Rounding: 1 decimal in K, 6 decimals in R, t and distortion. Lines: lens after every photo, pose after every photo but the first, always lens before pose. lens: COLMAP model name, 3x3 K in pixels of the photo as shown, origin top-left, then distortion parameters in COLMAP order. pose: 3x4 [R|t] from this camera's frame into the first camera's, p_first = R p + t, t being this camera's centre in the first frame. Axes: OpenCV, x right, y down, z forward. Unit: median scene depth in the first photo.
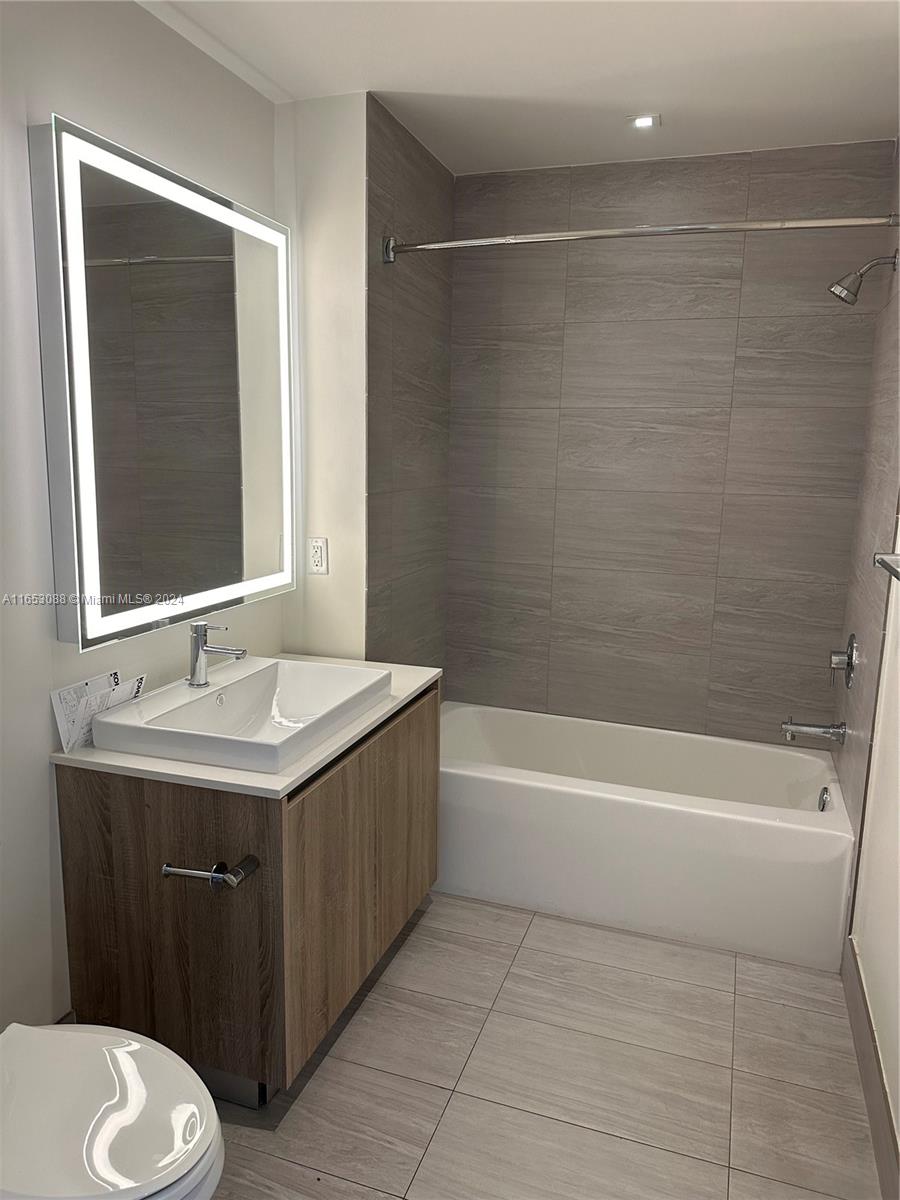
lens RADIAL K [[842.1, 0, 444.6], [0, 842.1, 593.6], [0, 0, 1]] dist [0.052644, -0.049743]
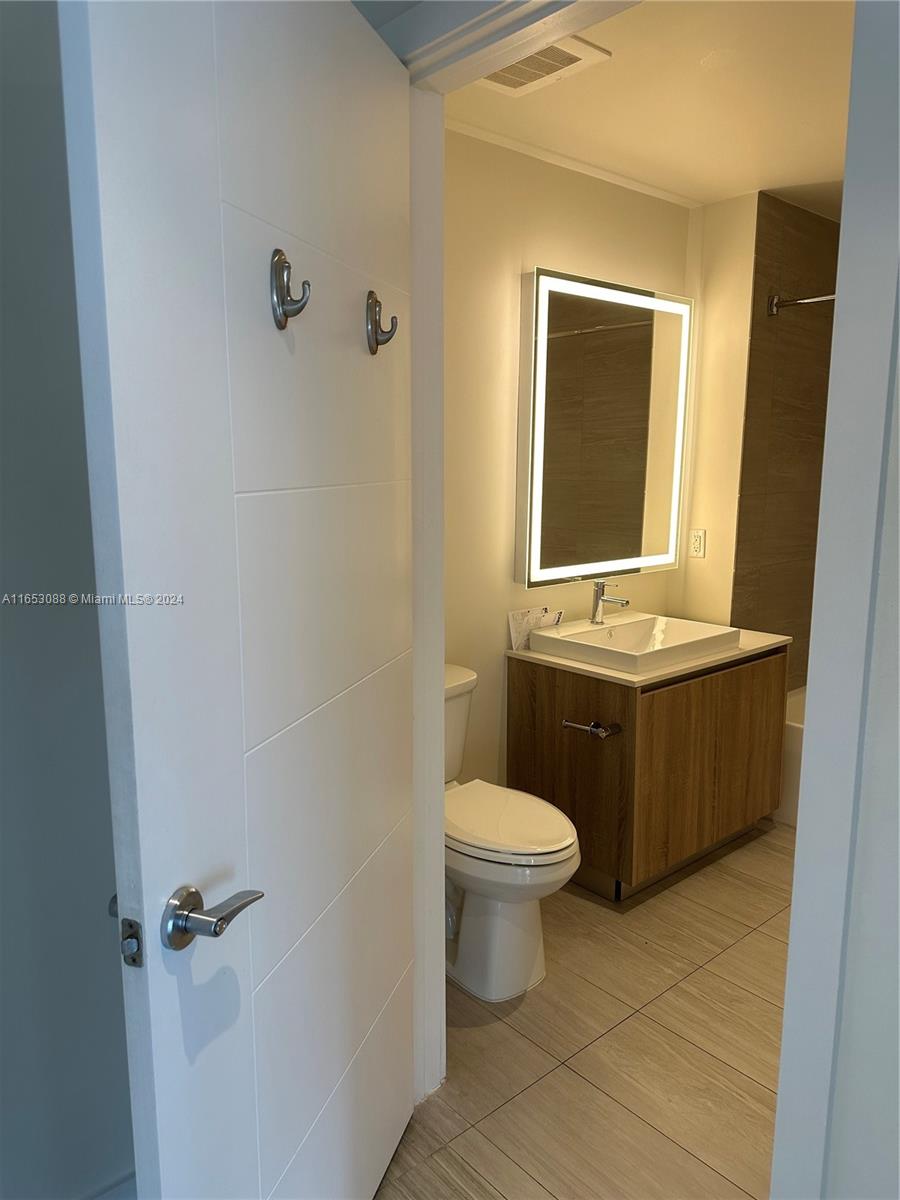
lens RADIAL K [[842.1, 0, 441.6], [0, 842.1, 601.7], [0, 0, 1]] dist [0.052644, -0.049743]
pose [[0.866672, 0.065660, -0.494539, 0.215071], [-0.070847, 0.997453, 0.008273, 0.083262], [0.493822, 0.027867, 0.869116, -0.450913]]
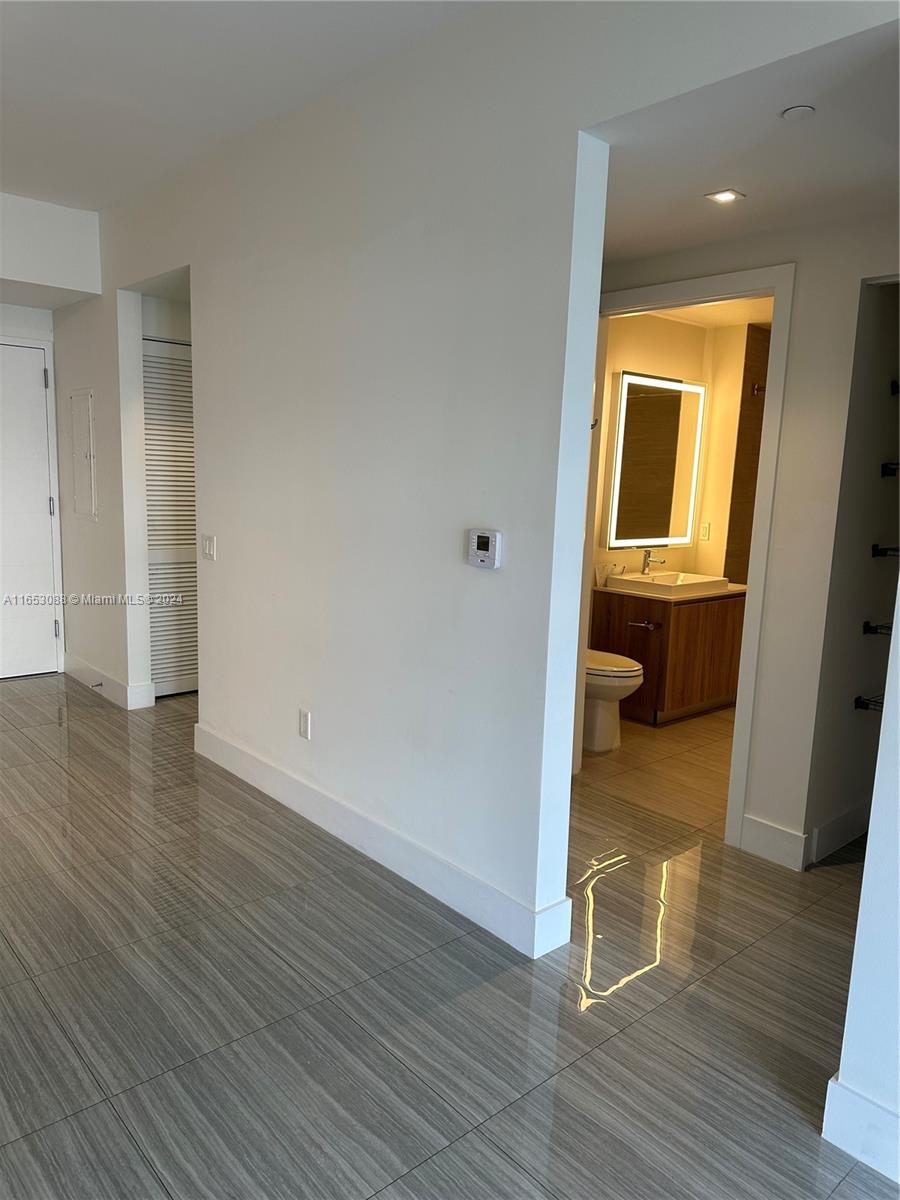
lens RADIAL K [[842.1, 0, 429.9], [0, 842.1, 617.6], [0, 0, 1]] dist [0.052644, -0.049743]
pose [[0.864185, 0.095394, -0.494048, 0.442306], [-0.103573, 0.994562, 0.010866, 0.295332], [0.492398, 0.041780, 0.869367, -1.613284]]
